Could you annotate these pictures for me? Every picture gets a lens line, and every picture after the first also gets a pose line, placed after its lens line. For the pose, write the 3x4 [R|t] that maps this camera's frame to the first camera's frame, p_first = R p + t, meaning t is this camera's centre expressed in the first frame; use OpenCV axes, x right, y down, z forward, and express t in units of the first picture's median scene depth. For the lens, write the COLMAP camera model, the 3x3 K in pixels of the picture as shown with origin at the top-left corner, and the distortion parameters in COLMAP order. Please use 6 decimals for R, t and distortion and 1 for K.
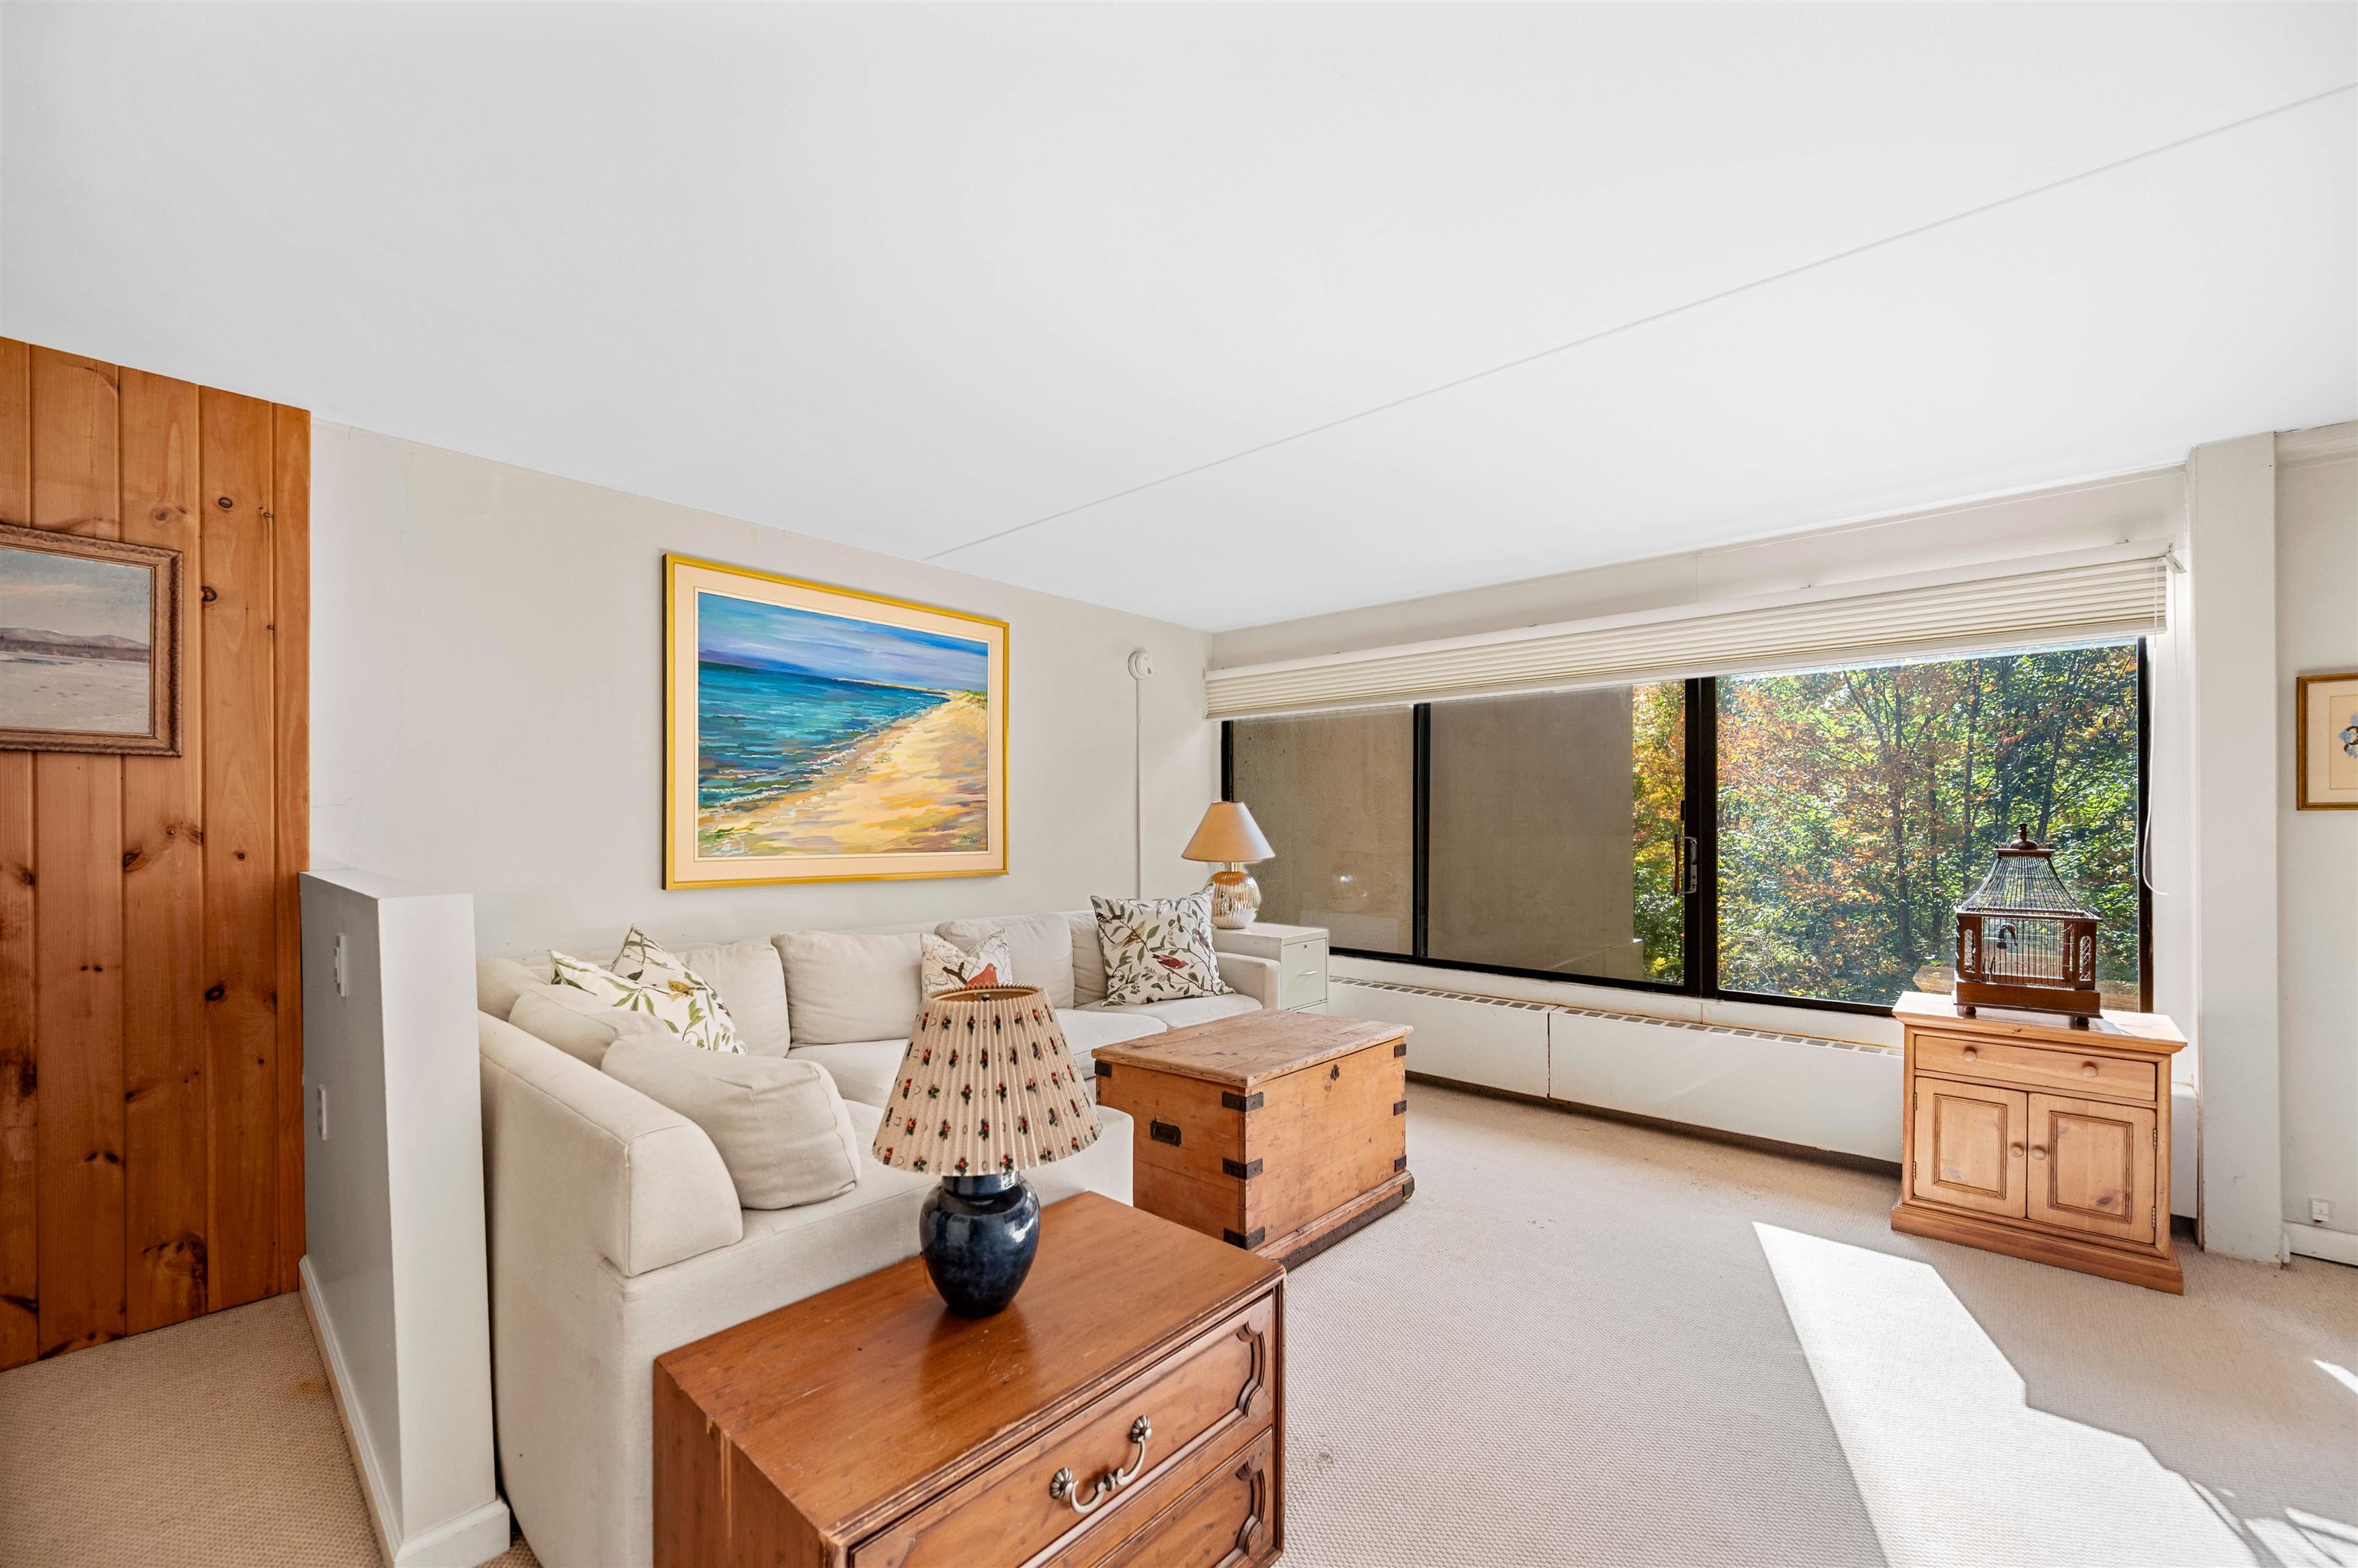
lens RADIAL K [[949.4, 0, 1177.3], [0, 949.4, 831.5], [0, 0, 1]] dist [-0.002278, 0.000822]
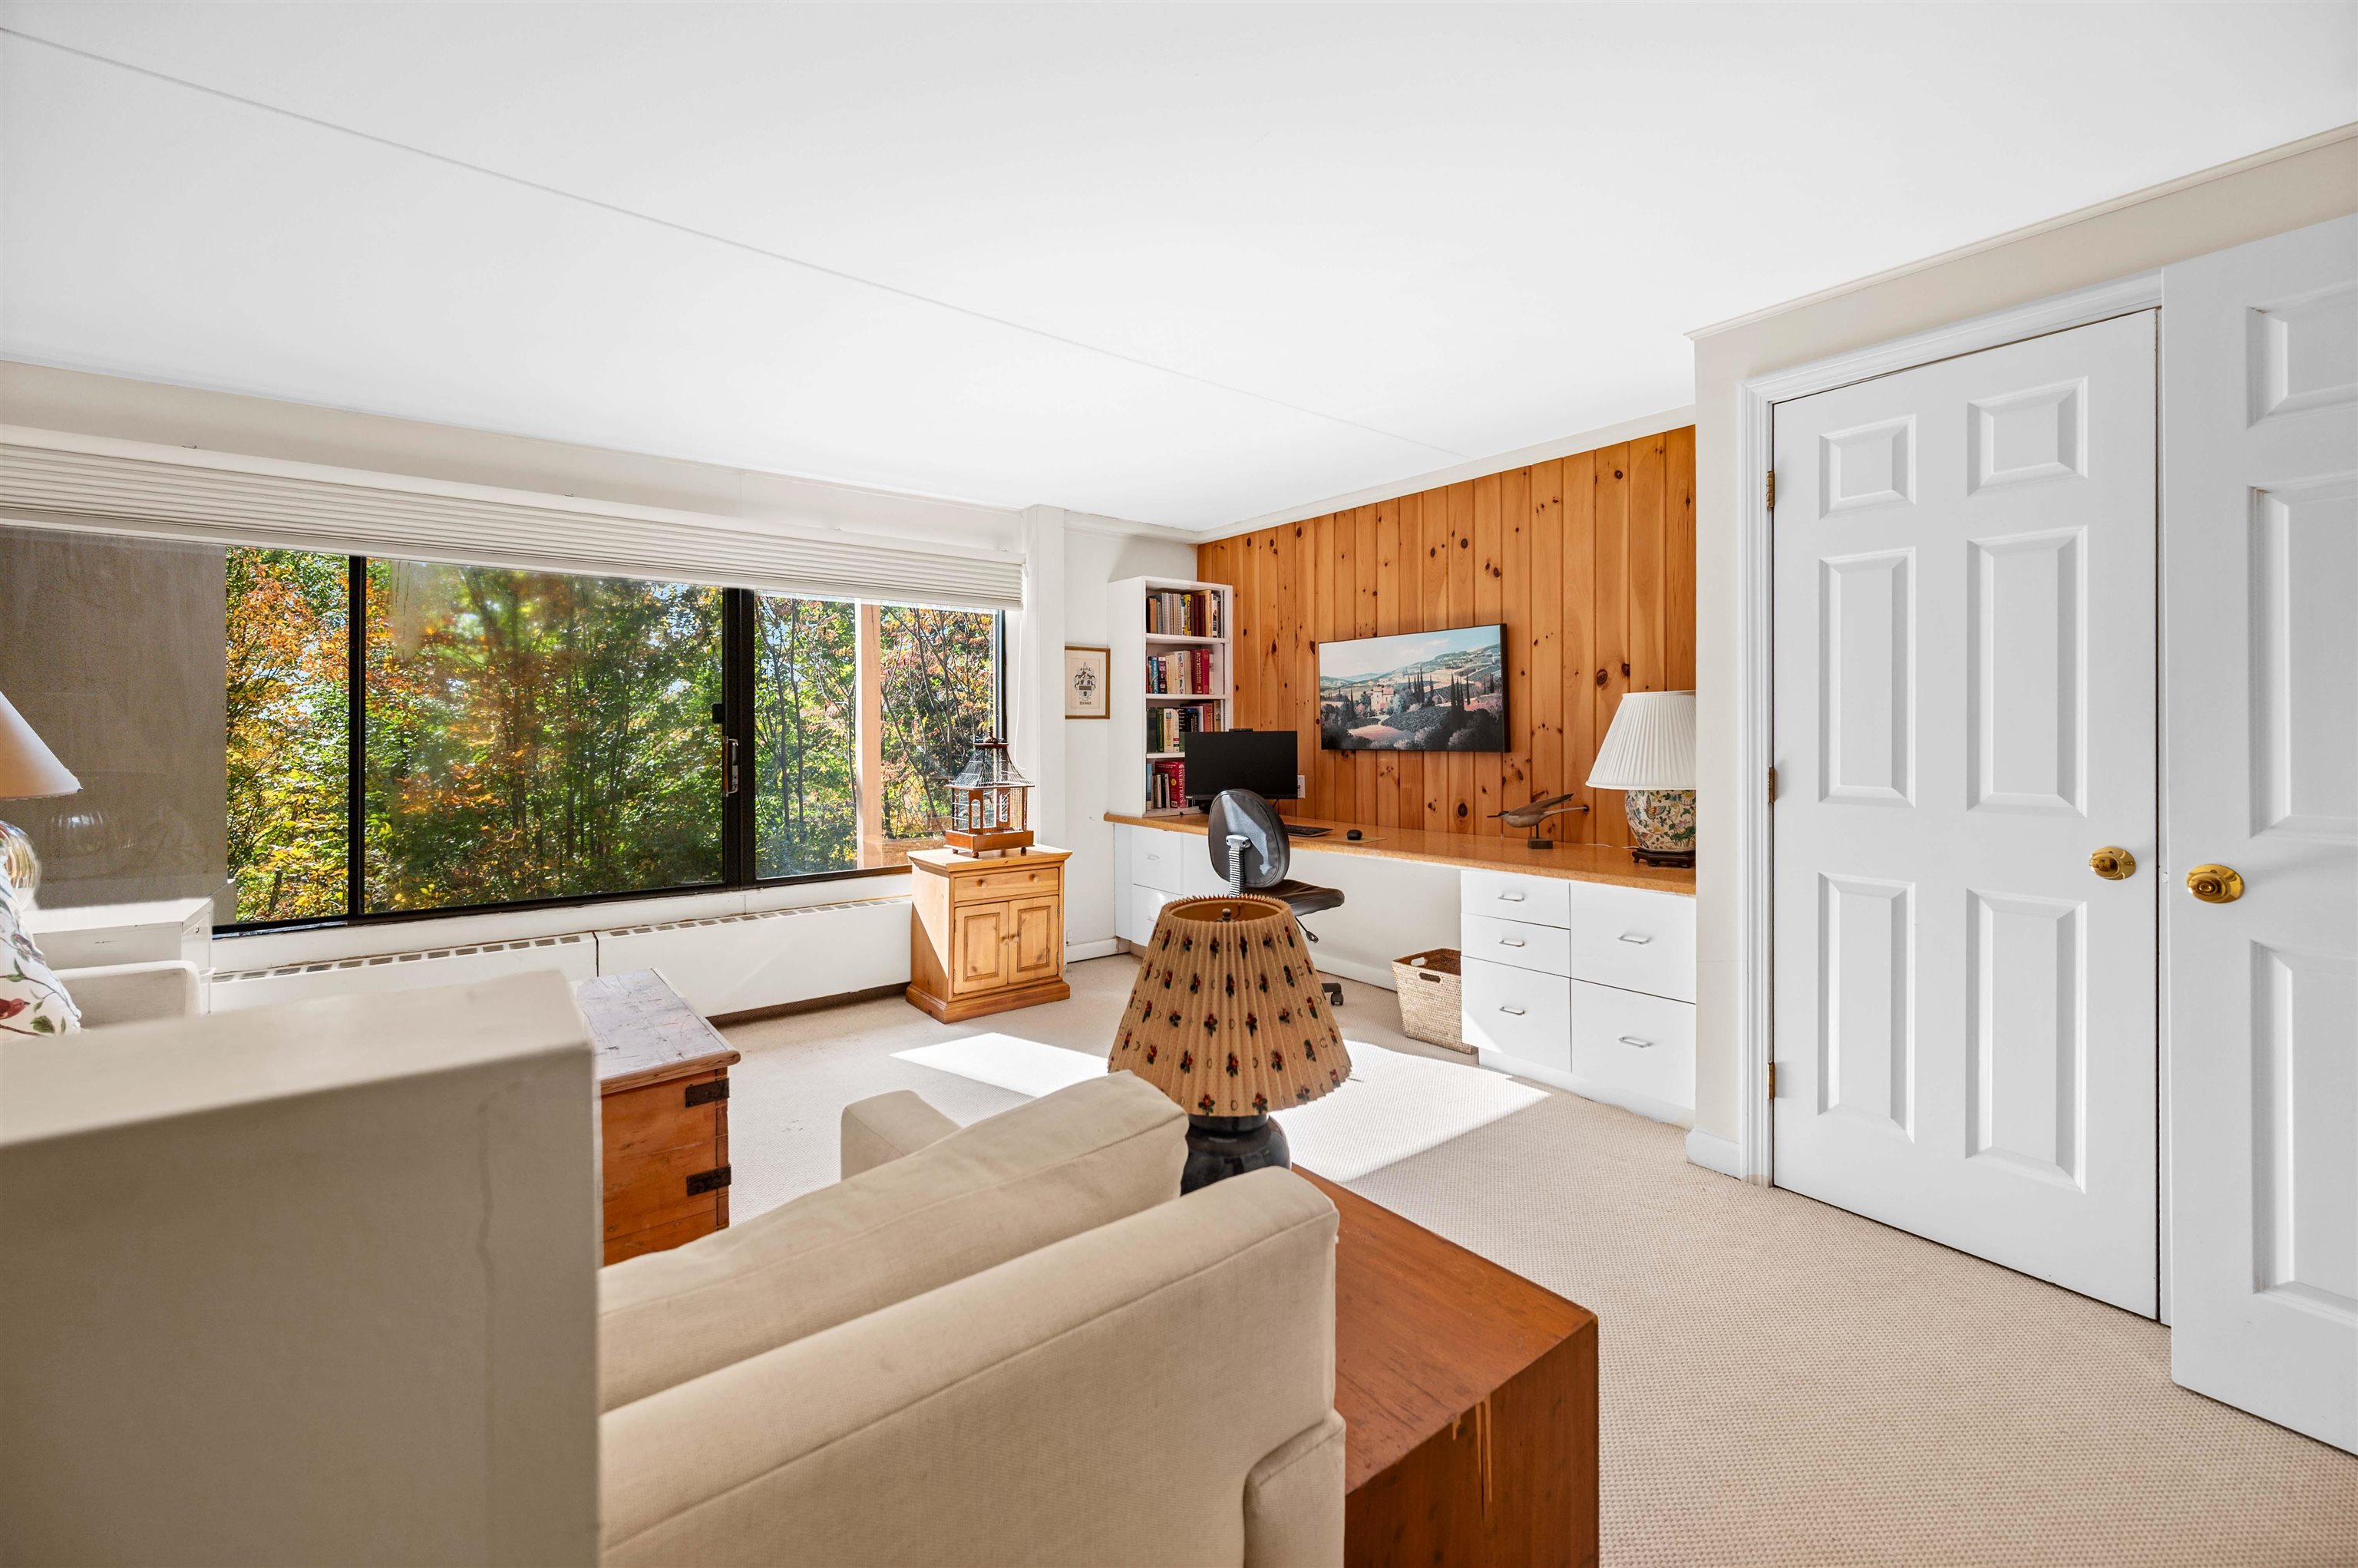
lens RADIAL K [[949.4, 0, 1200.3], [0, 949.4, 729.9], [0, 0, 1]] dist [-0.002278, 0.000822]
pose [[0.173477, -0.006901, 0.984814, -0.526051], [0.008146, 0.999951, 0.005572, -0.007886], [-0.984804, 0.007055, 0.173524, 0.401101]]
